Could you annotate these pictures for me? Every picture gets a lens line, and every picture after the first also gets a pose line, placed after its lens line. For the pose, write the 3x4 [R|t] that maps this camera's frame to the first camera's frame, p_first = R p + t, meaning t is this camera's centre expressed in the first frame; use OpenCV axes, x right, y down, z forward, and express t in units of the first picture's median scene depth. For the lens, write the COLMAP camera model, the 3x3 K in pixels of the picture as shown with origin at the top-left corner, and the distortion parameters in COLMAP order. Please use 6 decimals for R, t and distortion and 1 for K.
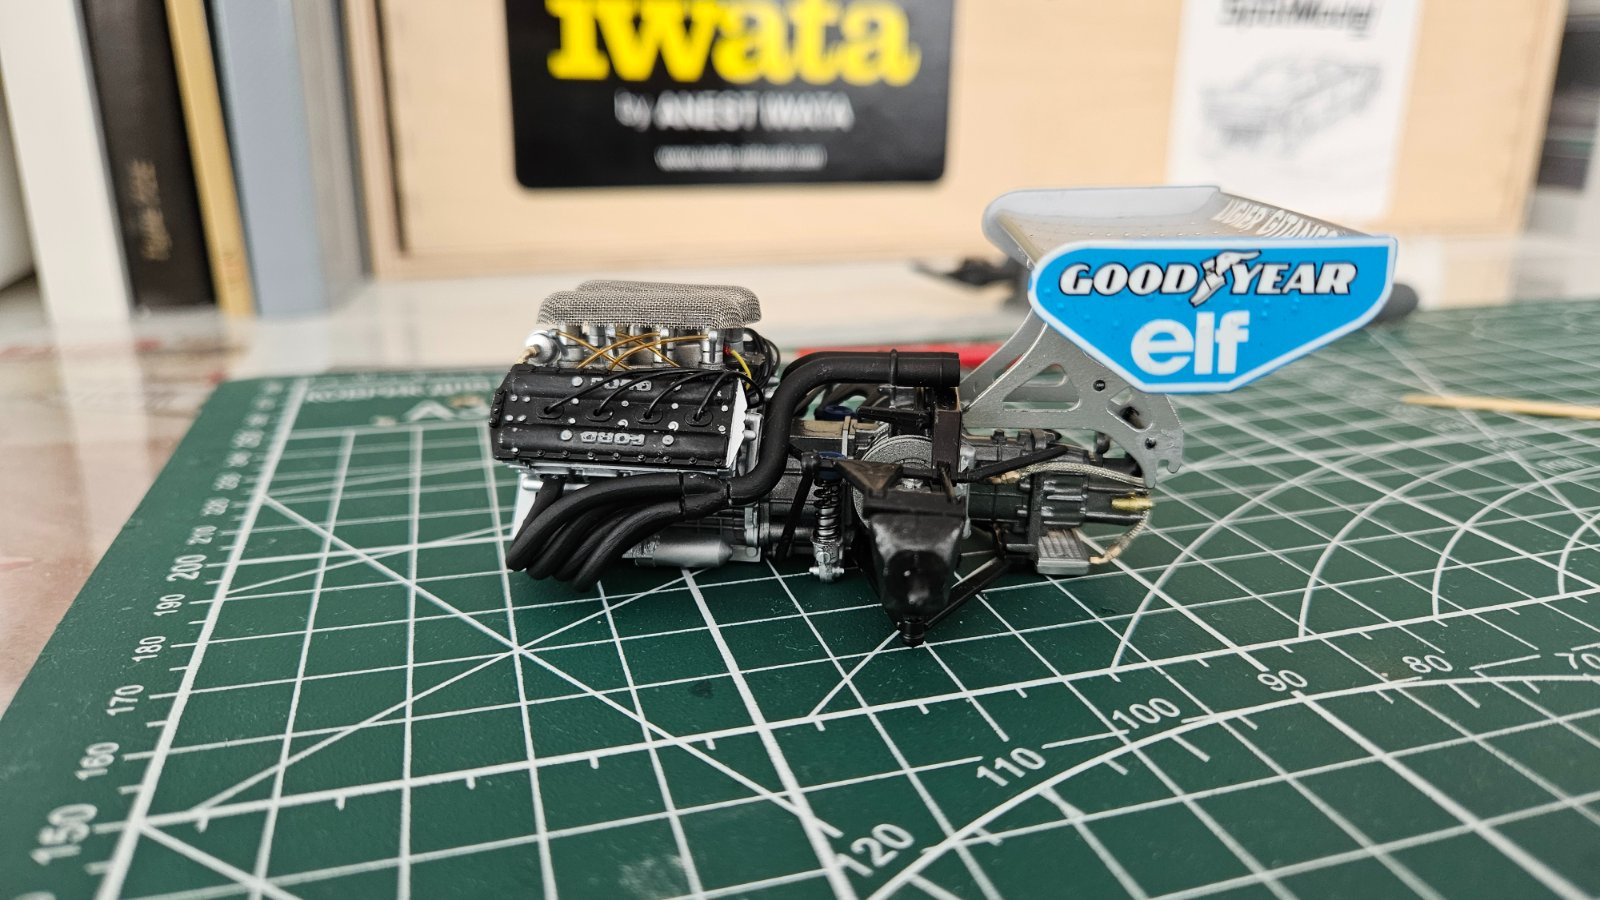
lens RADIAL K [[1148.9, 0, 800.0], [0, 1148.9, 450.0], [0, 0, 1]] dist [-0.005636, -0.003463]
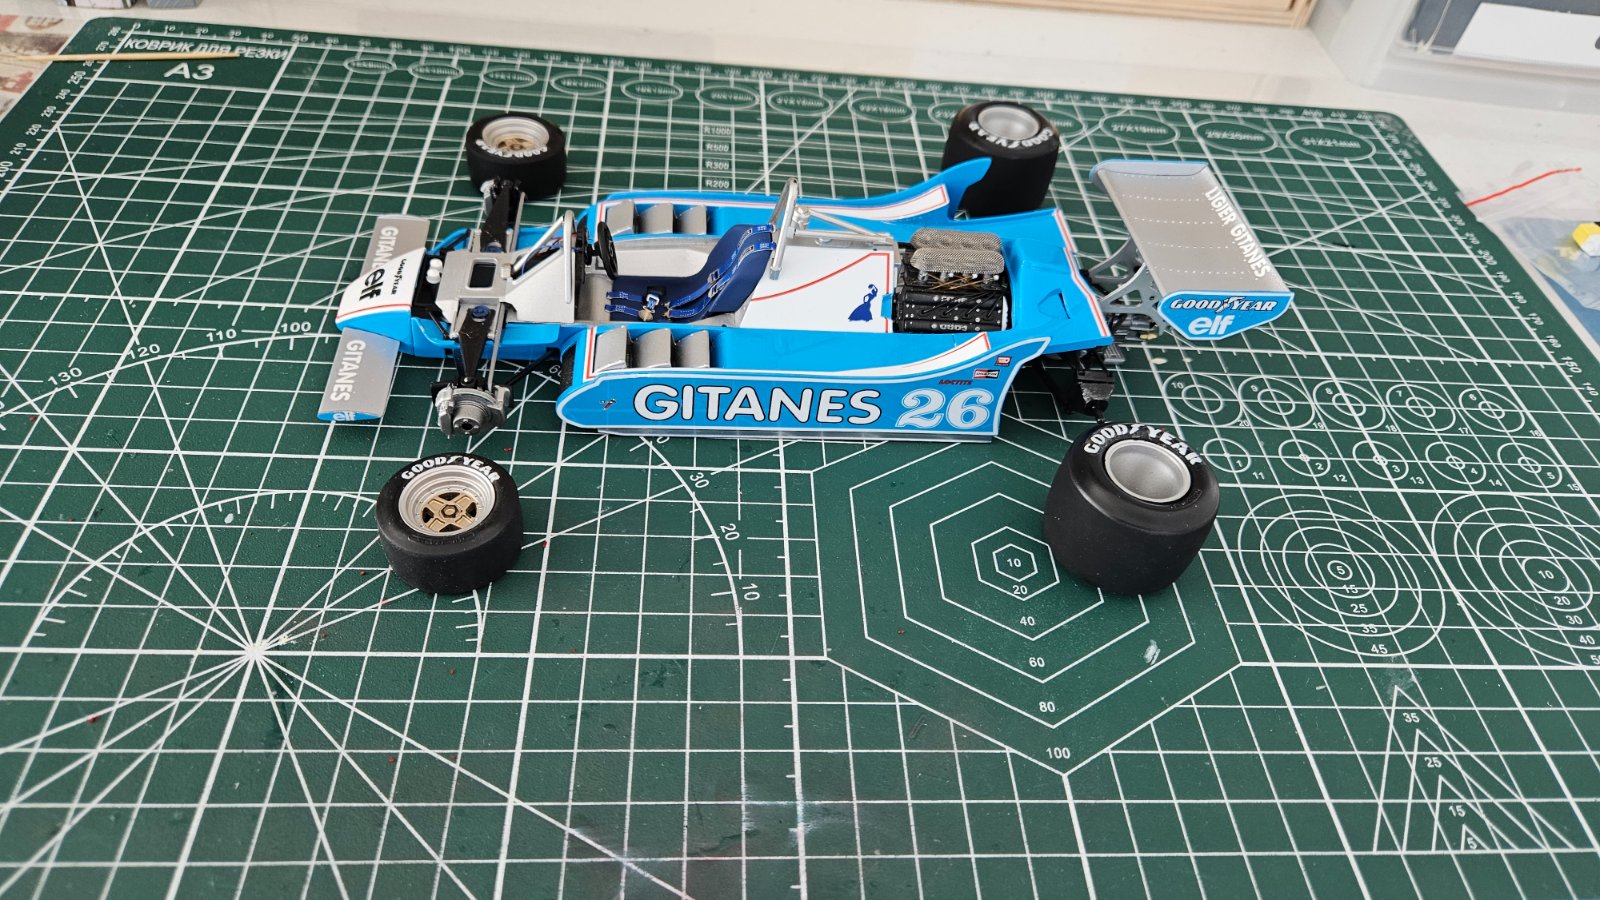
lens RADIAL K [[1121.9, 0, 794.0], [0, 1121.9, 448.3], [0, 0, 1]] dist [0.027750, -0.031465]
pose [[0.963043, 0.244830, -0.112275, 1.063732], [-0.168590, 0.873014, 0.457629, -0.544282], [0.210059, -0.421788, 0.882026, -0.693181]]
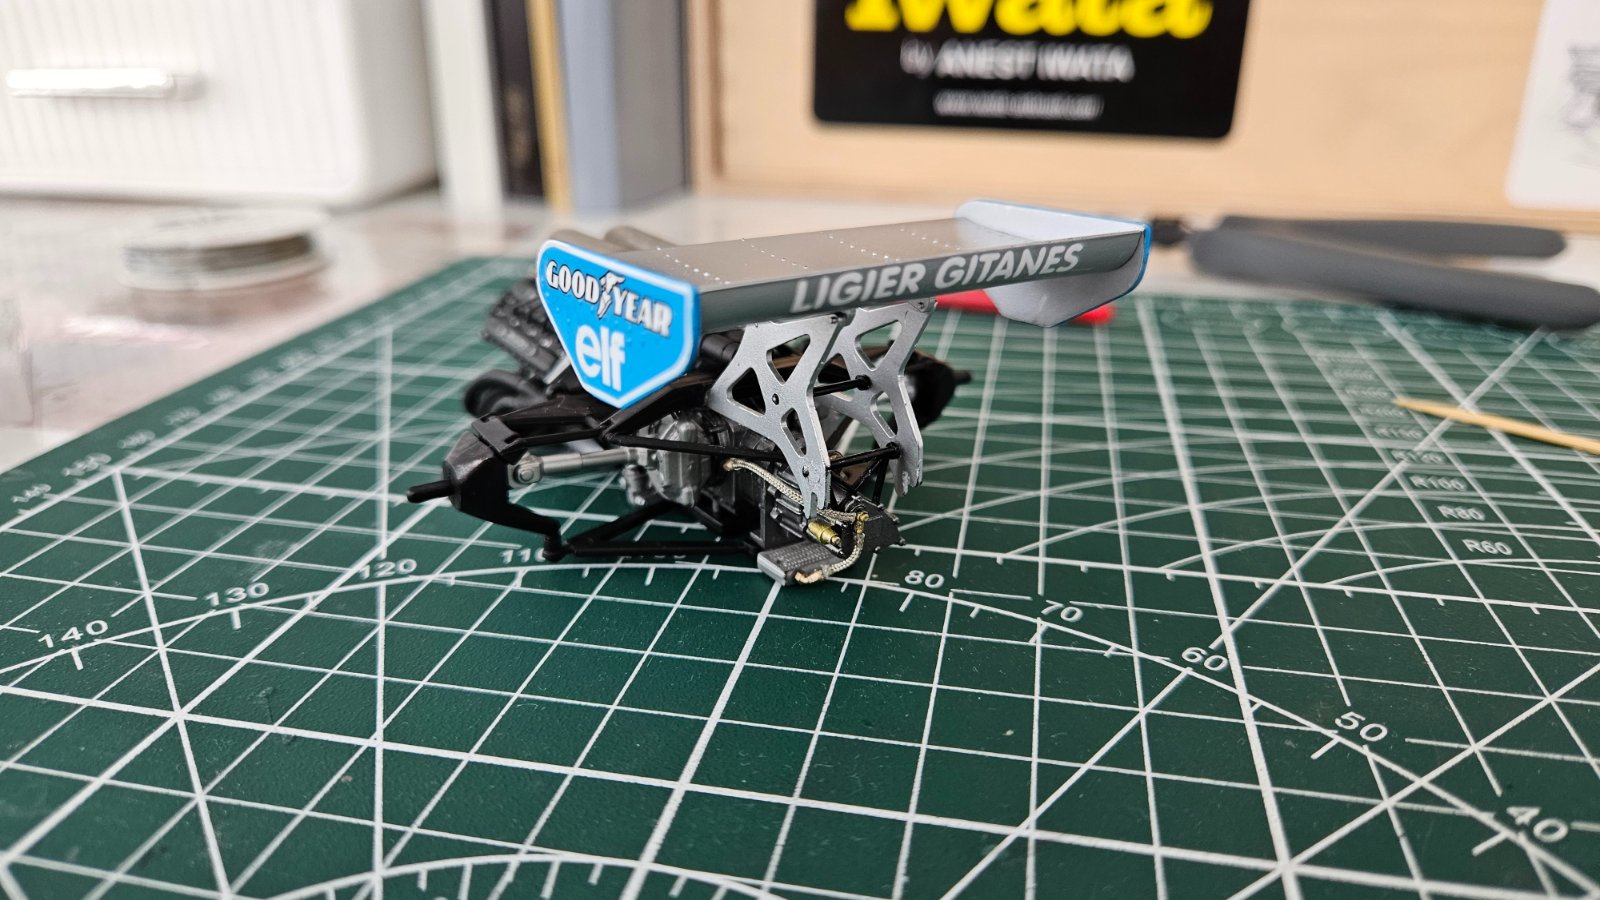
lens RADIAL K [[1138.9, 0, 805.2], [0, 1138.9, 456.0], [0, 0, 1]] dist [0.001079, -0.038449]
pose [[0.874390, 0.179697, -0.450723, 0.626099], [-0.150217, 0.983512, 0.100697, -0.024781], [0.461386, -0.020342, 0.886966, -0.061440]]
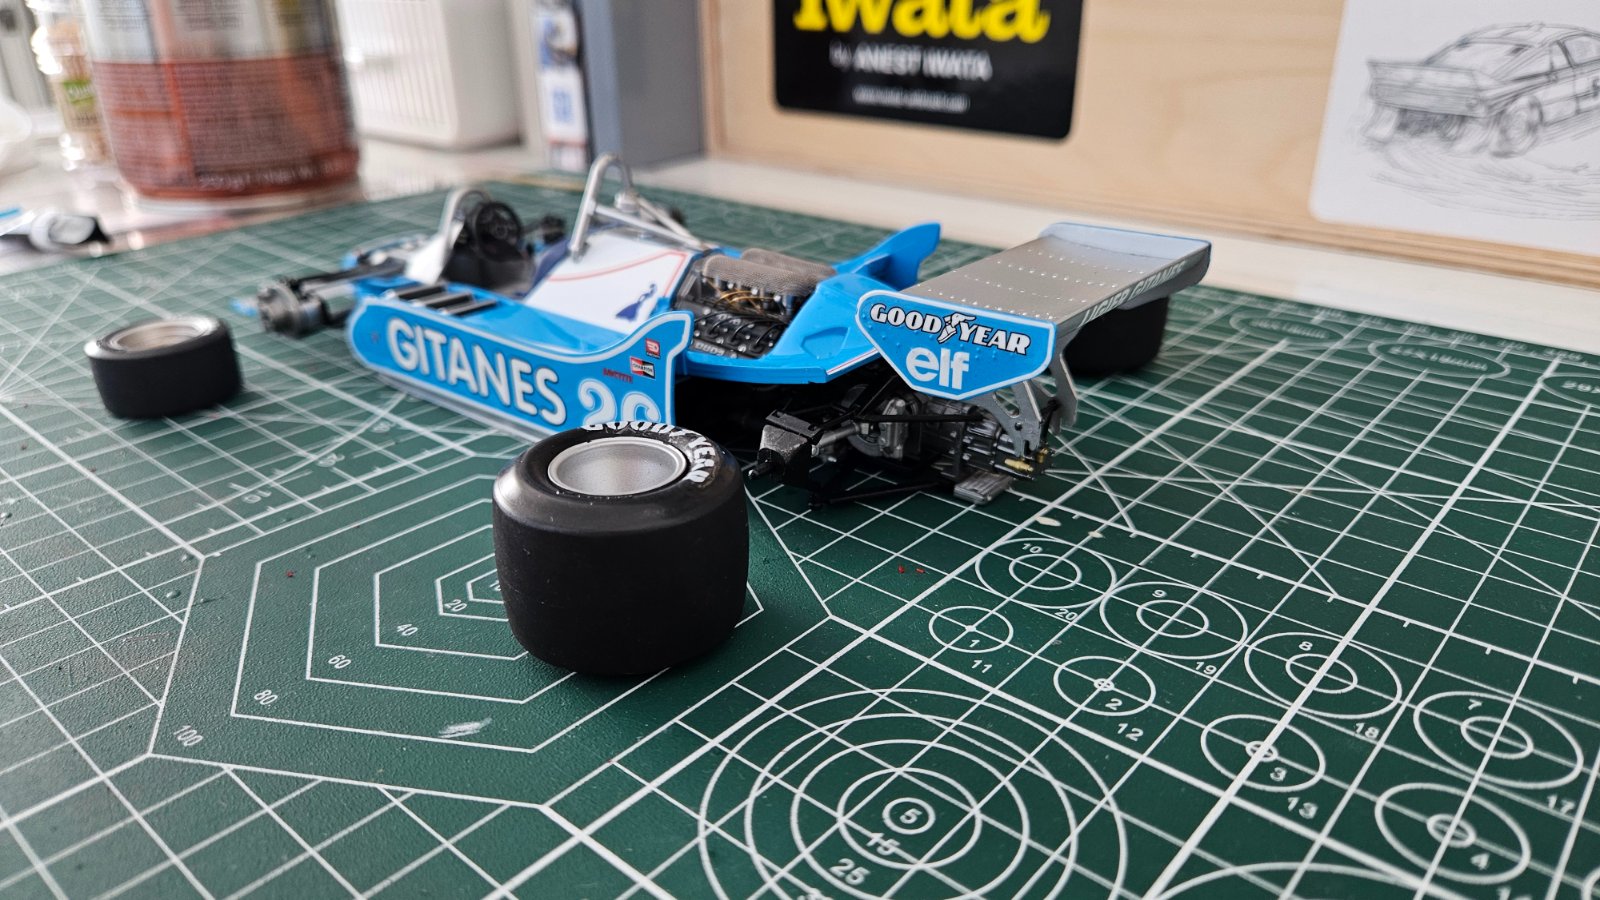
lens RADIAL K [[1127.7, 0, 791.4], [0, 1127.7, 451.2], [0, 0, 1]] dist [0.027483, -0.038985]
pose [[0.514193, 0.339328, -0.787694, 2.050901], [-0.250593, 0.937770, 0.240395, -0.226669], [0.820249, 0.073781, 0.567228, 0.188085]]
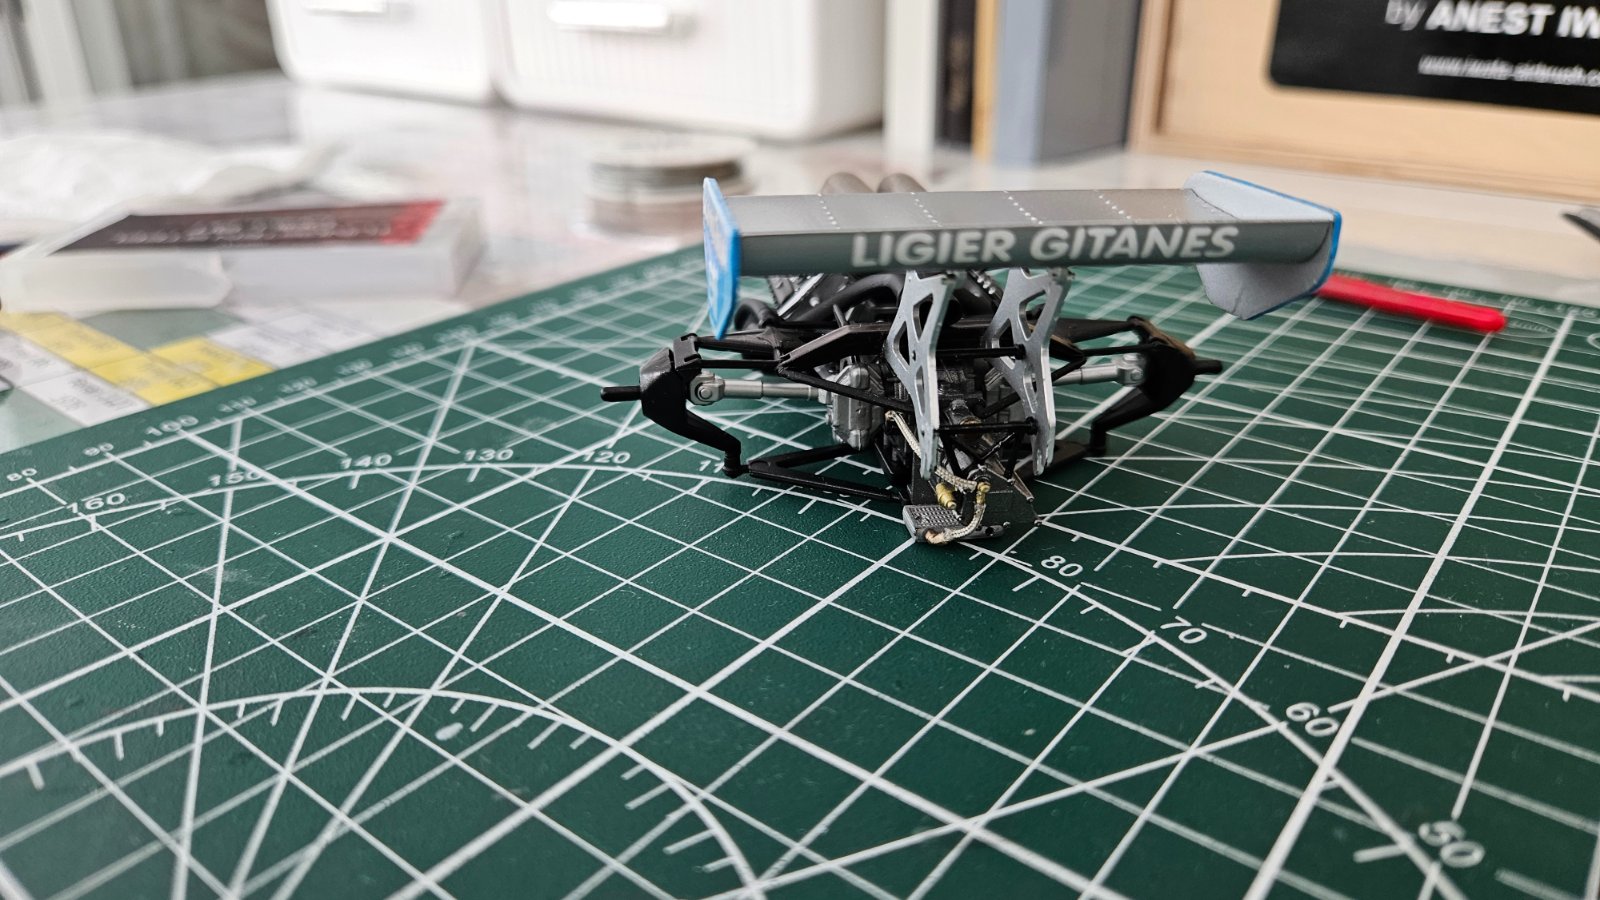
lens RADIAL K [[1131.8, 0, 814.1], [0, 1131.8, 451.7], [0, 0, 1]] dist [0.010905, -0.040785]
pose [[0.568410, 0.329798, -0.753753, 0.801593], [-0.247776, 0.942229, 0.225415, -0.072463], [0.784549, 0.058634, 0.617288, 0.076777]]
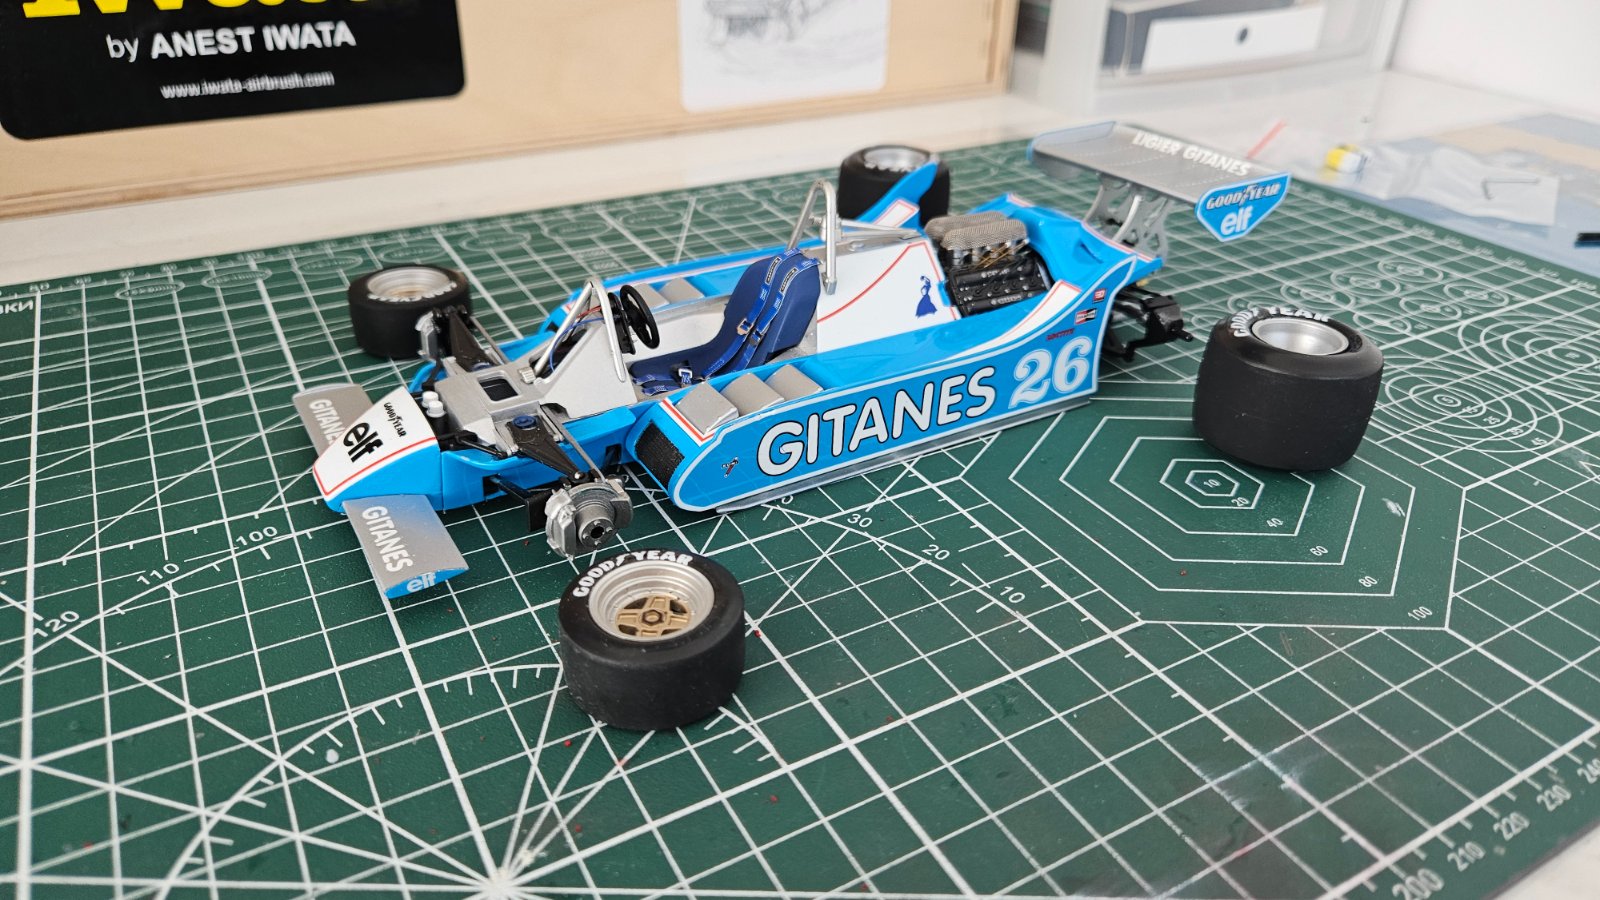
lens RADIAL K [[1127.7, 0, 791.4], [0, 1127.7, 451.2], [0, 0, 1]] dist [0.027483, -0.038985]
pose [[0.978395, -0.095208, 0.183518, 0.511262], [0.053388, 0.973897, 0.220623, -0.168826], [-0.199733, -0.206059, 0.957939, -0.582563]]
